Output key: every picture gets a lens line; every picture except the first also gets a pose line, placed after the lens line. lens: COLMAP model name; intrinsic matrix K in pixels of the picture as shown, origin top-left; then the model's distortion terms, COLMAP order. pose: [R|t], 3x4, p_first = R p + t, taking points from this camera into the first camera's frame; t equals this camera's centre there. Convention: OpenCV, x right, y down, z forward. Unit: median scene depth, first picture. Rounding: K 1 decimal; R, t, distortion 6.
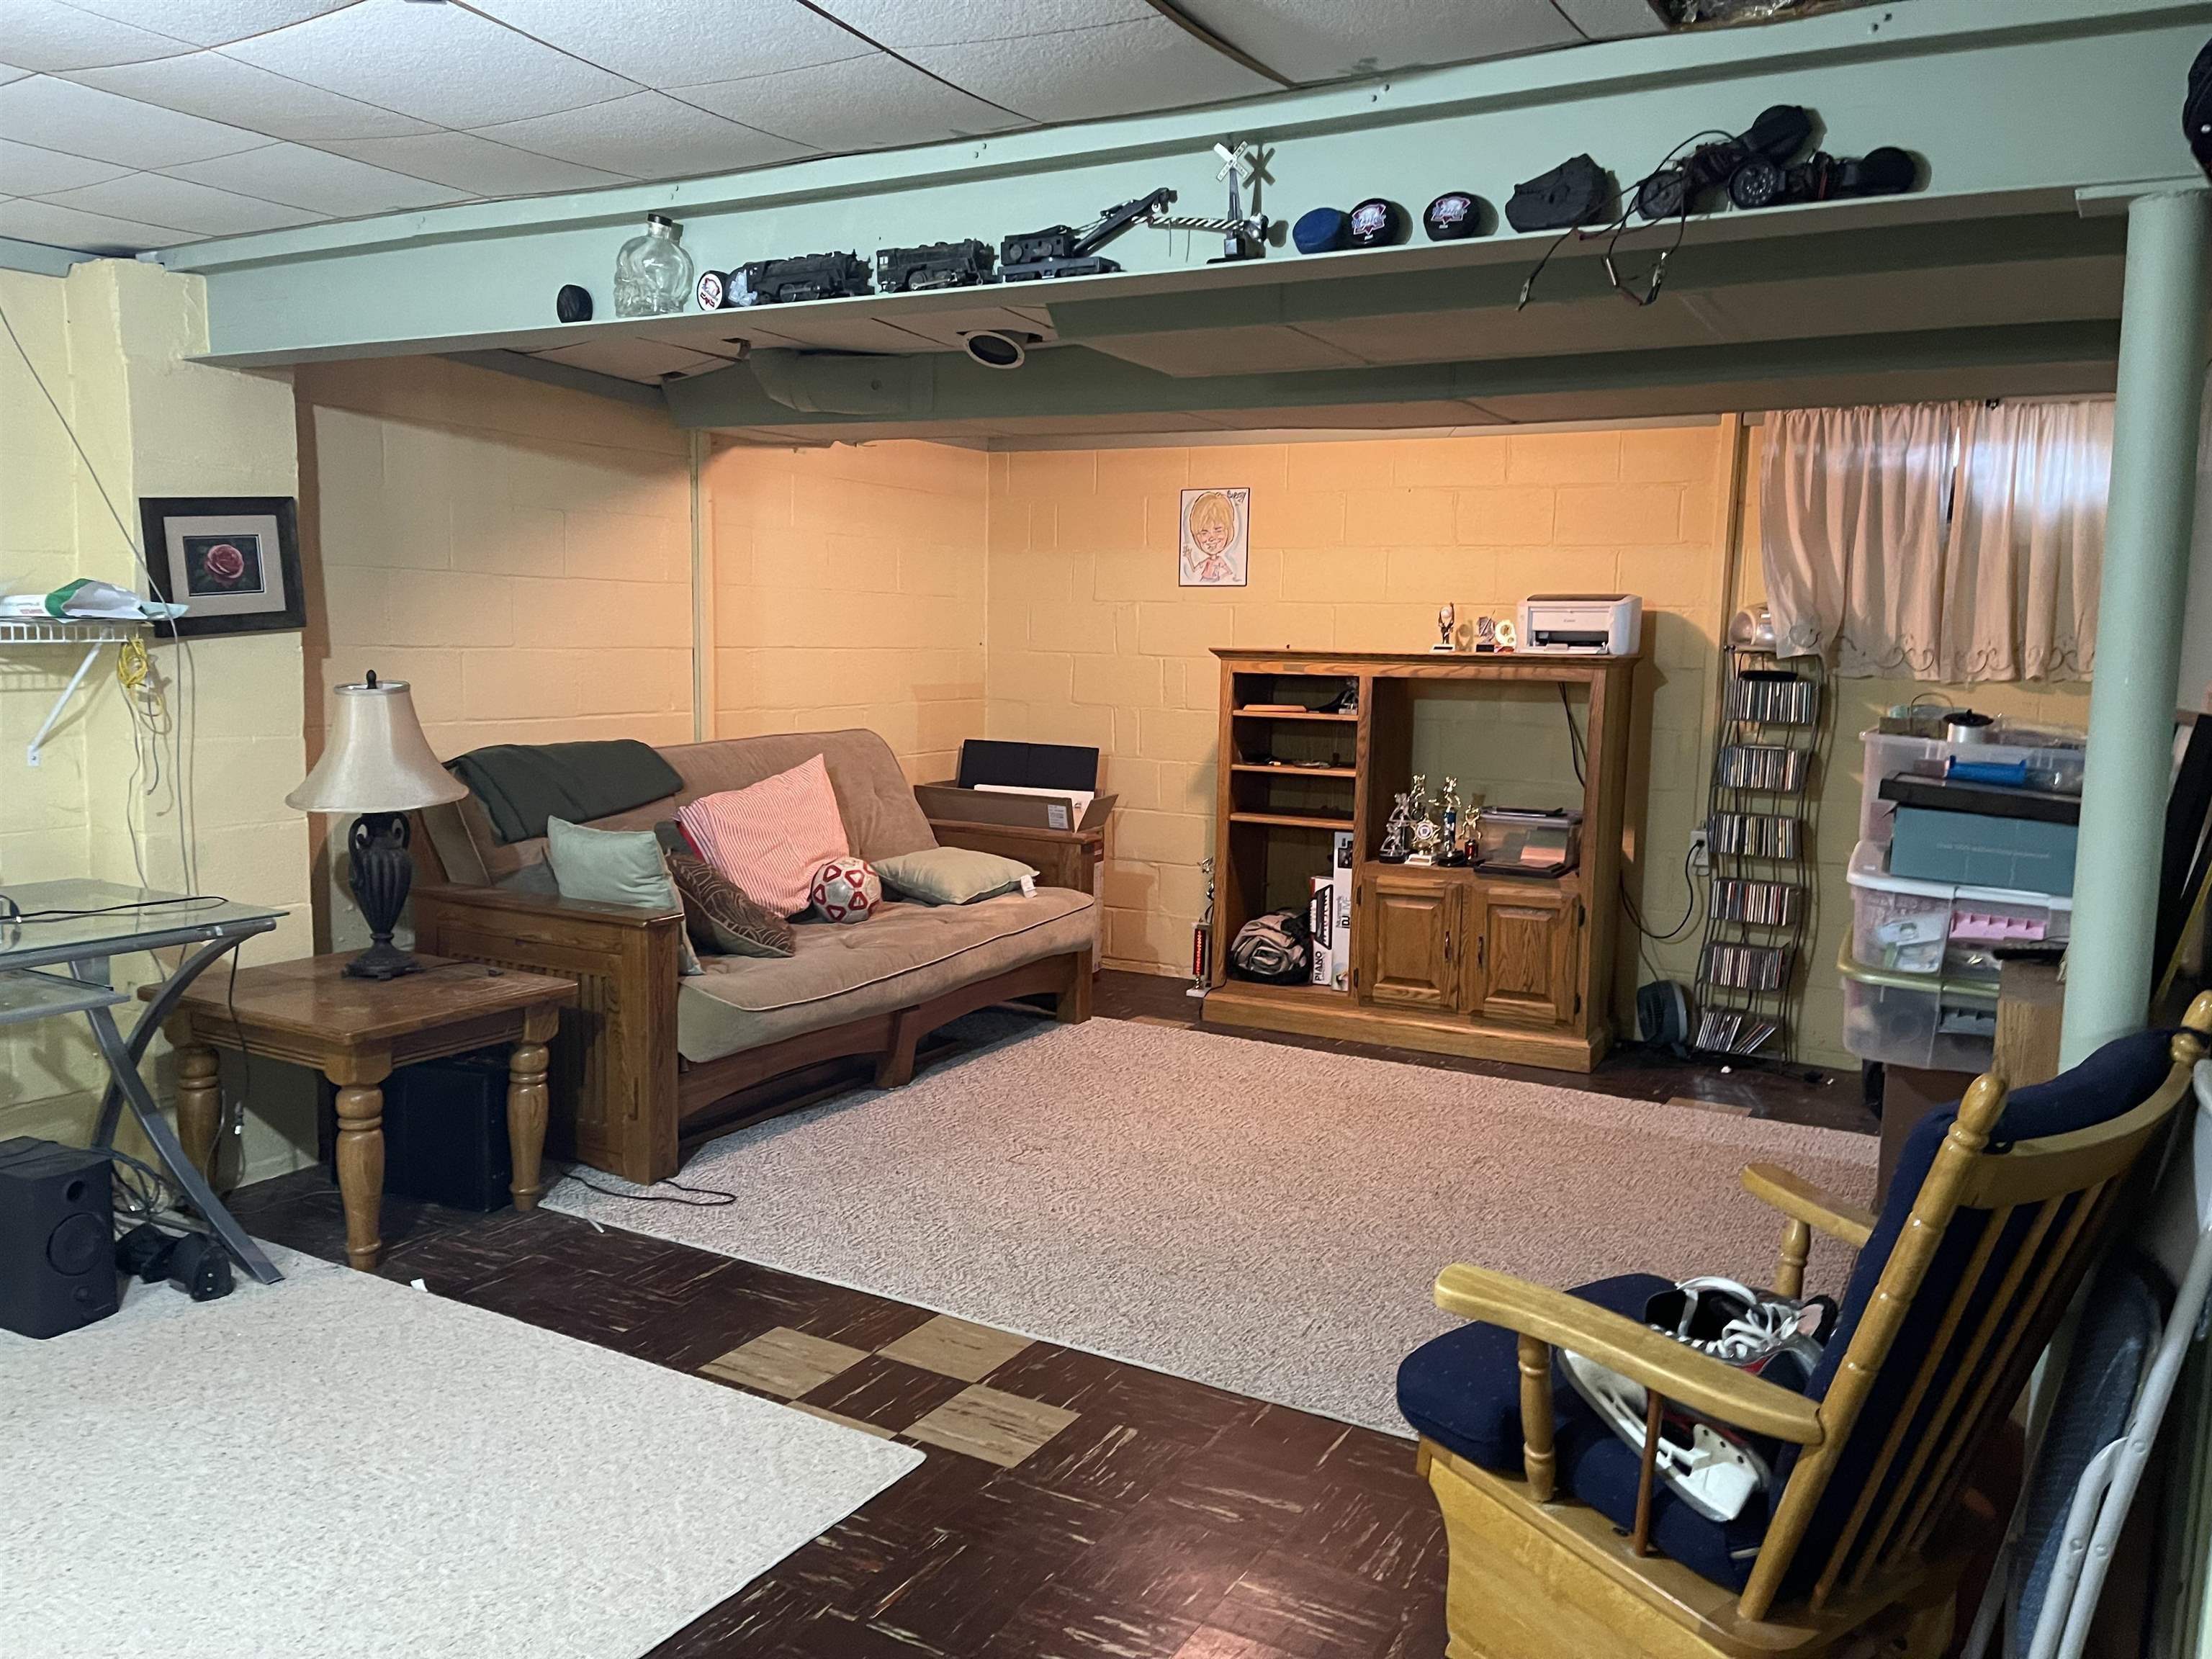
lens RADIAL K [[1667.5, 0, 1104.4], [0, 1667.5, 833.2], [0, 0, 1]] dist [0.072189, -0.097495]
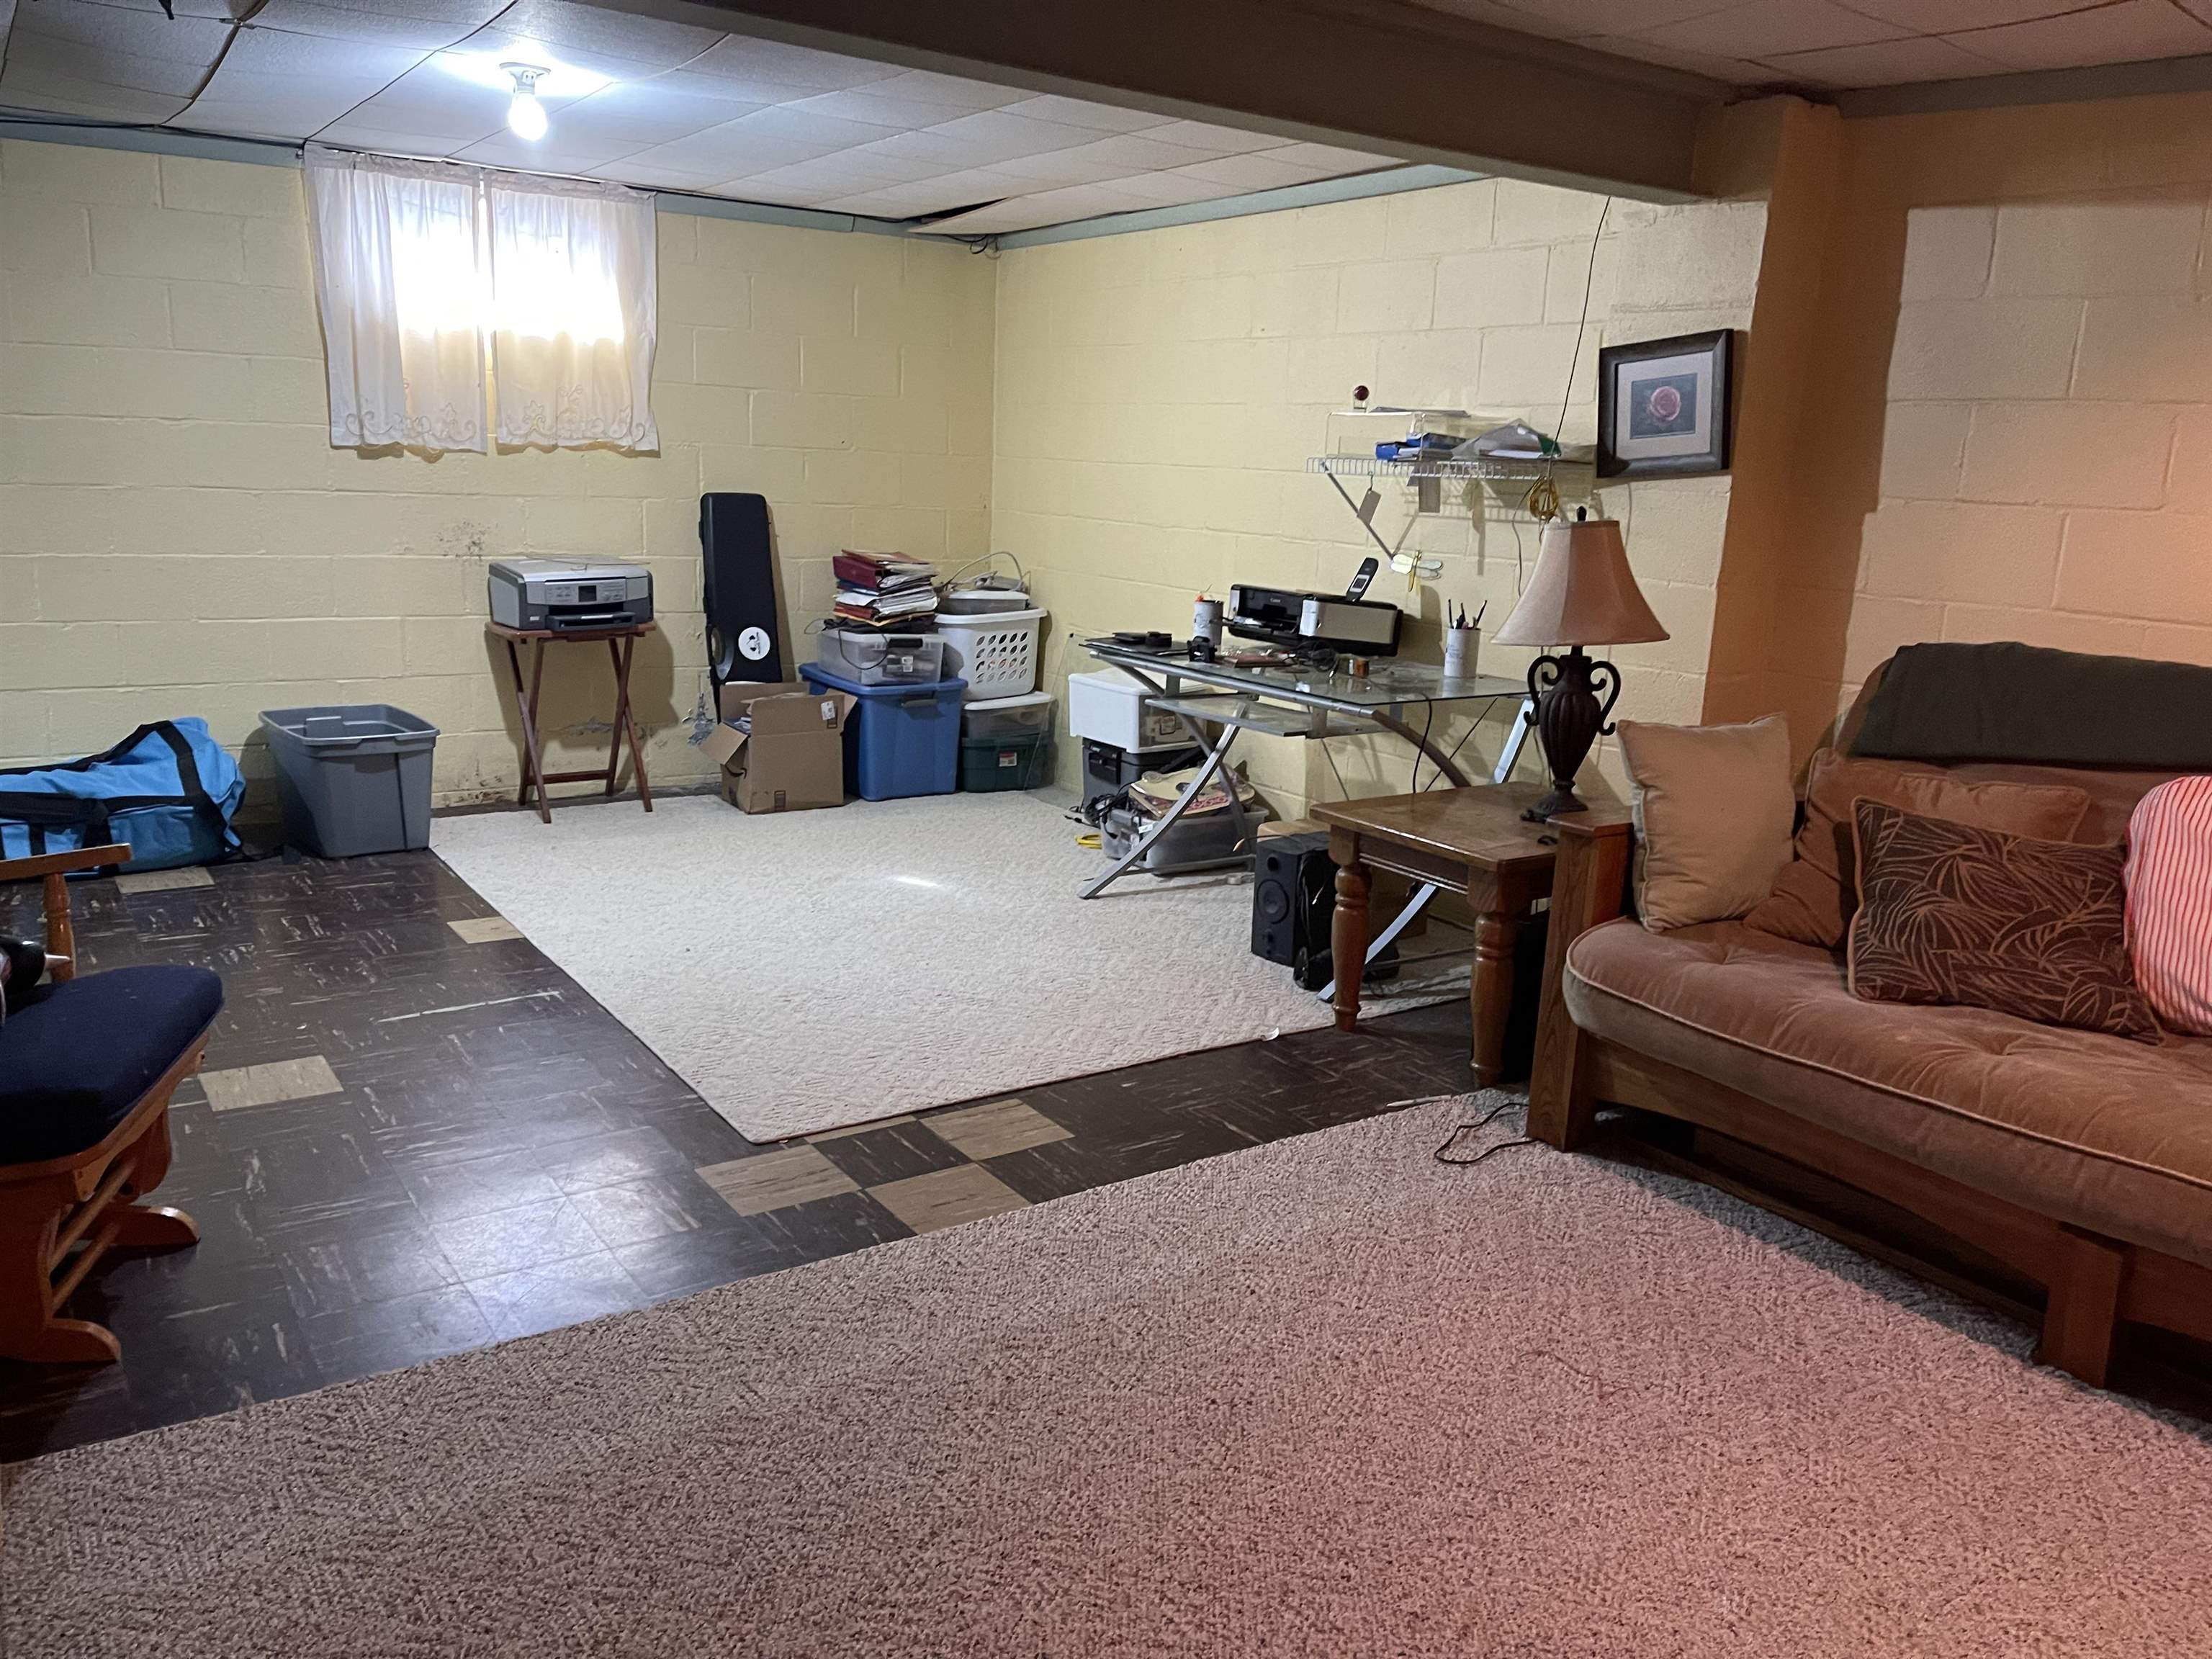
lens RADIAL K [[1667.5, 0, 1123.1], [0, 1667.5, 838.1], [0, 0, 1]] dist [0.072189, -0.097495]
pose [[-0.432200, 0.161148, -0.887262, 0.551515], [-0.156909, 0.955456, 0.249967, -0.111905], [0.888022, 0.247255, -0.387662, 1.153361]]
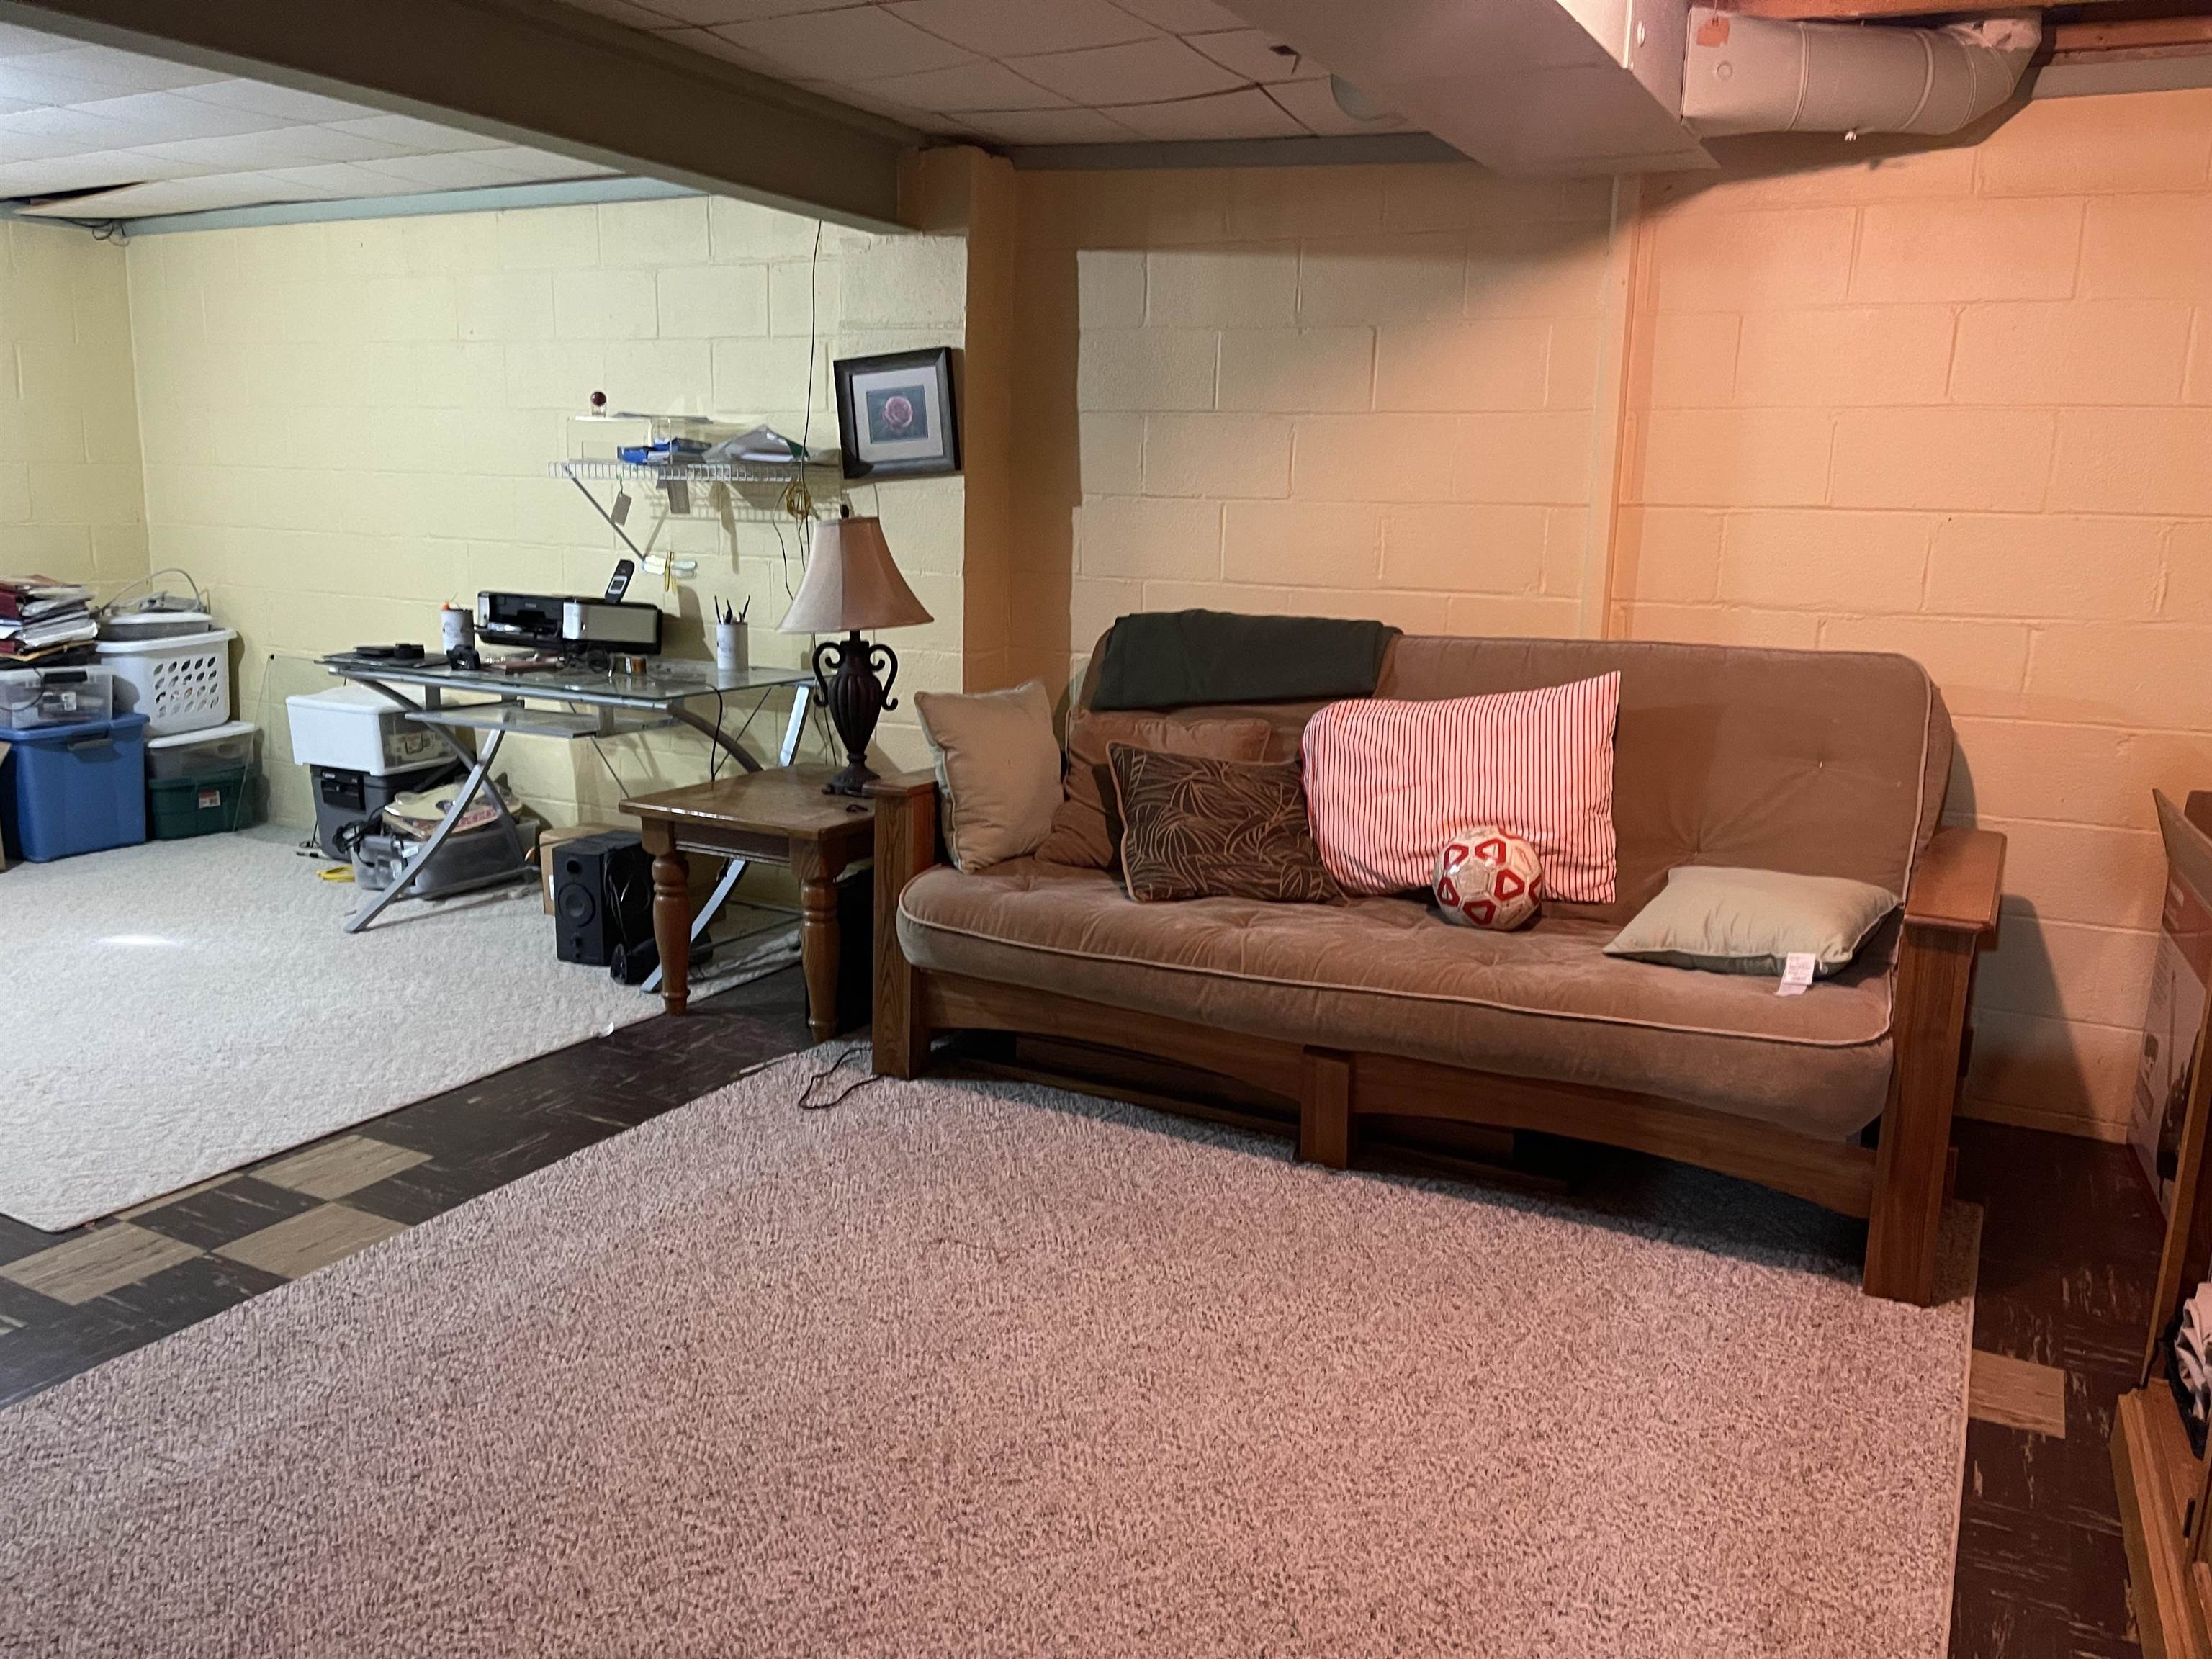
lens RADIAL K [[1667.5, 0, 1124.2], [0, 1667.5, 838.8], [0, 0, 1]] dist [0.072189, -0.097495]
pose [[0.039011, 0.180364, -0.982826, 0.635359], [-0.143810, 0.974348, 0.173100, -0.097398], [0.988836, 0.134588, 0.063948, 1.103179]]
